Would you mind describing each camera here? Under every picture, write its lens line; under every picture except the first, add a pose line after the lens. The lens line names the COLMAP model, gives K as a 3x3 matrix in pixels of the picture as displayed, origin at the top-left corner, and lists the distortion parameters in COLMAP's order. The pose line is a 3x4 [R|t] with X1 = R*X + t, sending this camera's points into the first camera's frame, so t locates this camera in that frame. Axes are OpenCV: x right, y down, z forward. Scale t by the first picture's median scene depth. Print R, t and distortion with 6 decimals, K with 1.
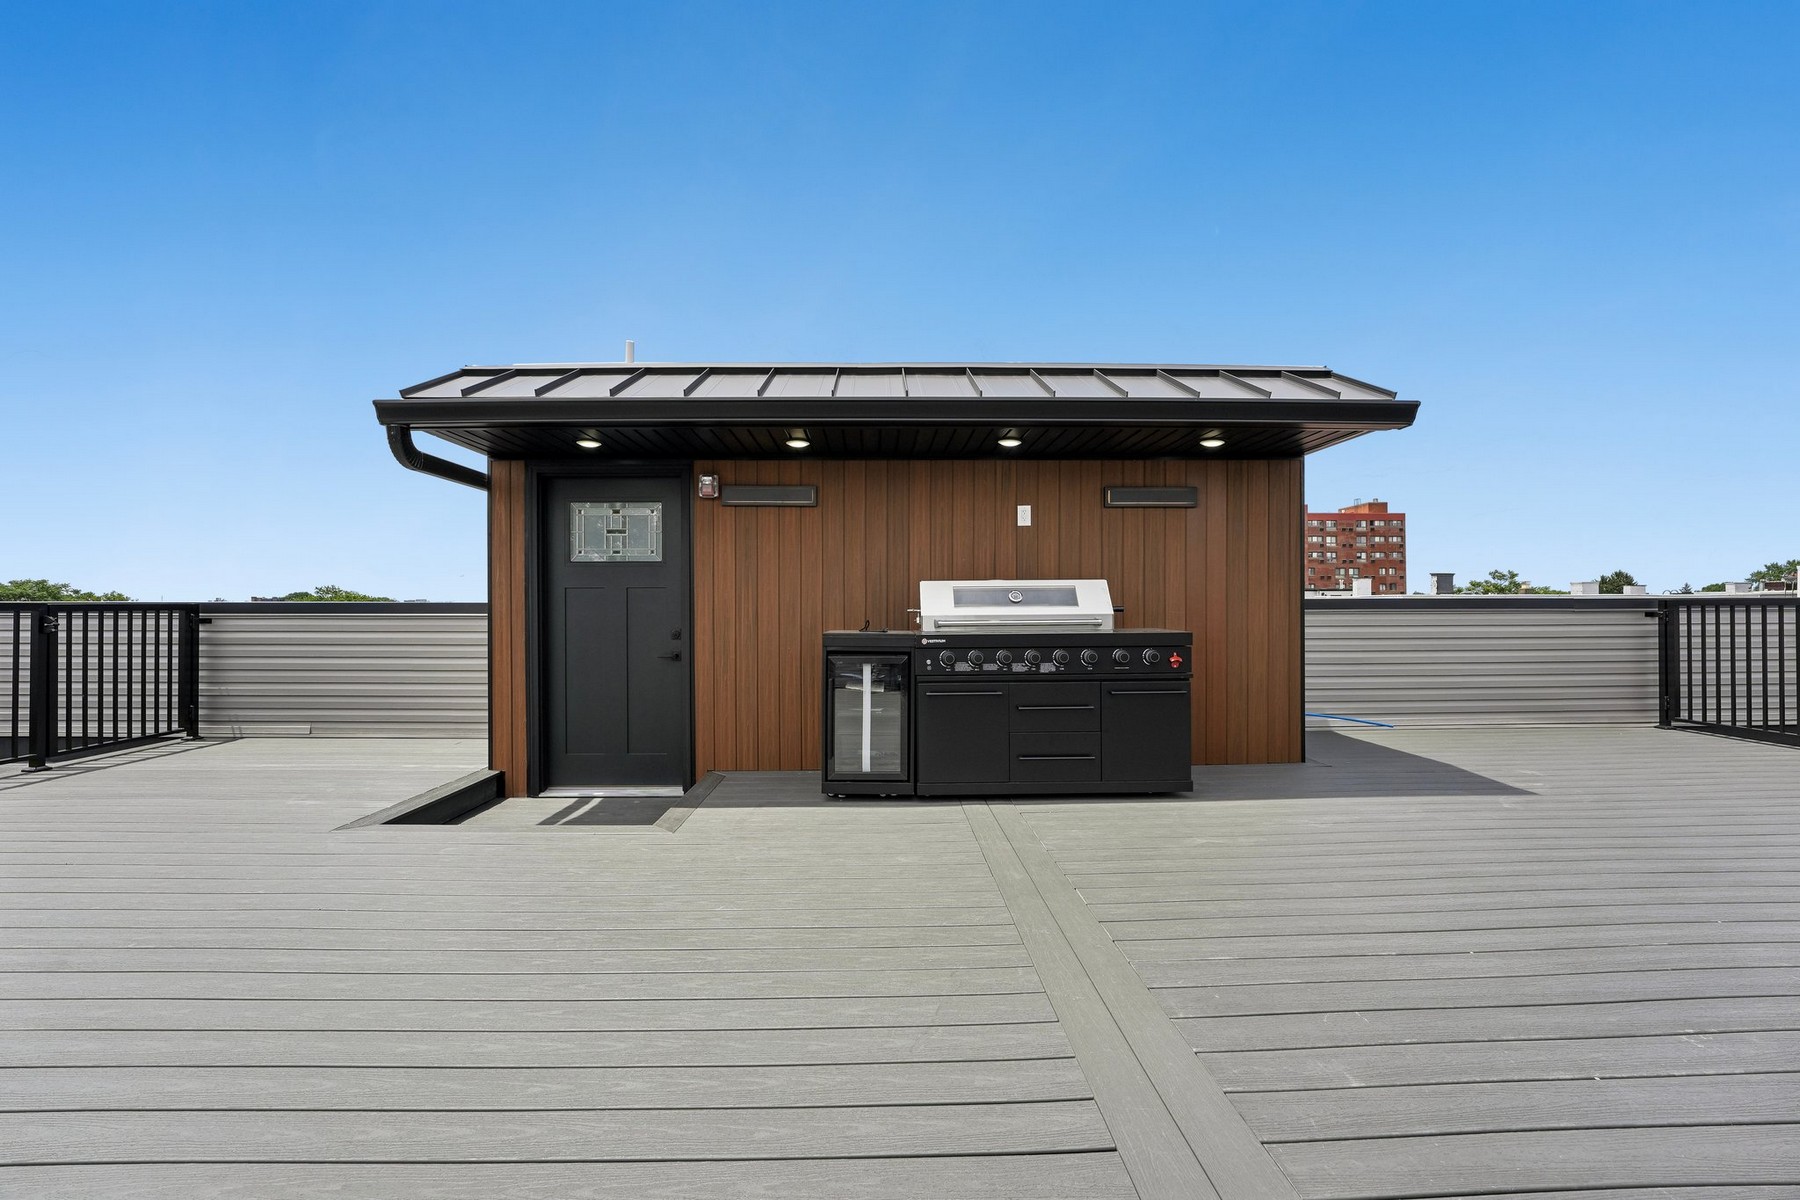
lens RADIAL K [[738.1, 0, 900.0], [0, 738.1, 600.0], [0, 0, 1]] dist [-0.018035, -0.000059]
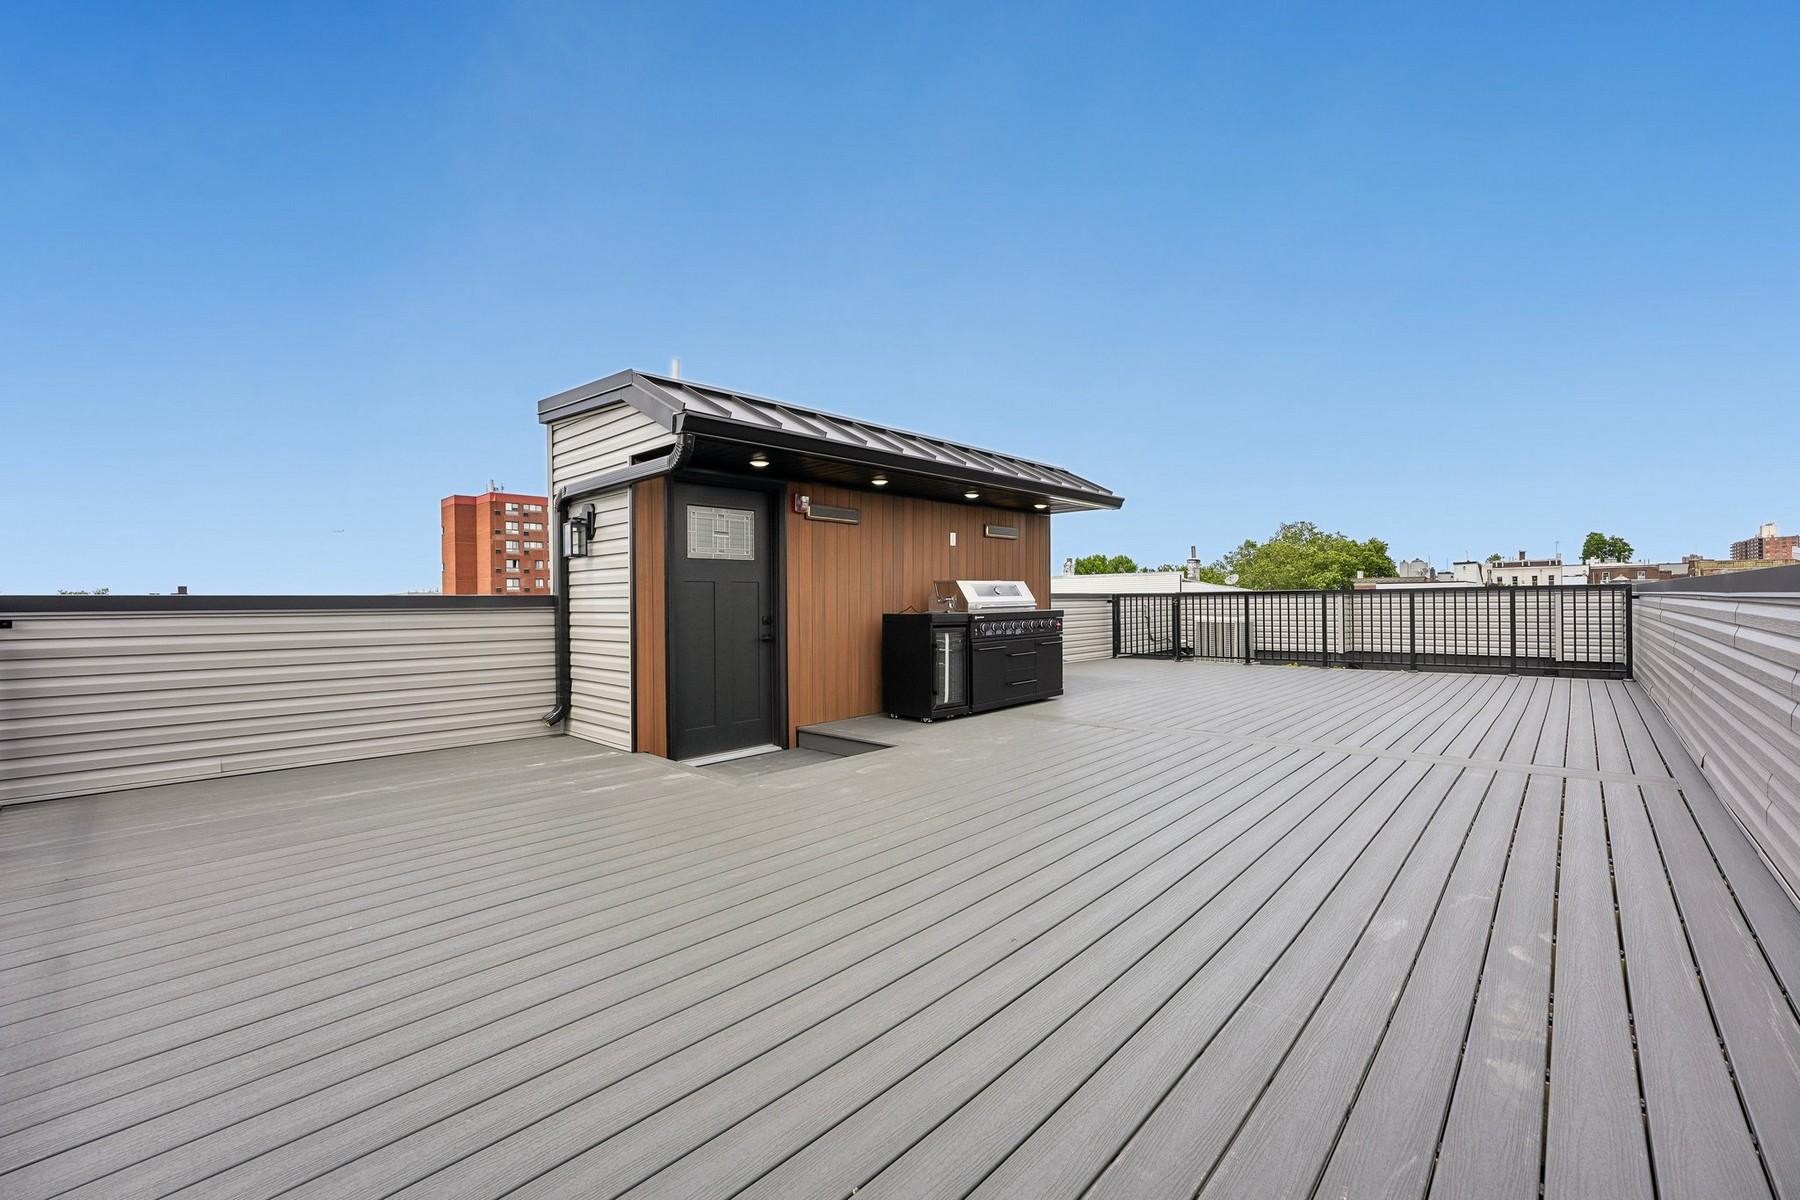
lens RADIAL K [[738.1, 0, 900.0], [0, 738.1, 600.0], [0, 0, 1]] dist [-0.018035, -0.000059]
pose [[0.703065, -0.002585, 0.711121, -1.039626], [-0.003568, 0.999968, 0.007162, 0.003927], [-0.711117, -0.007573, 0.703033, -0.027599]]
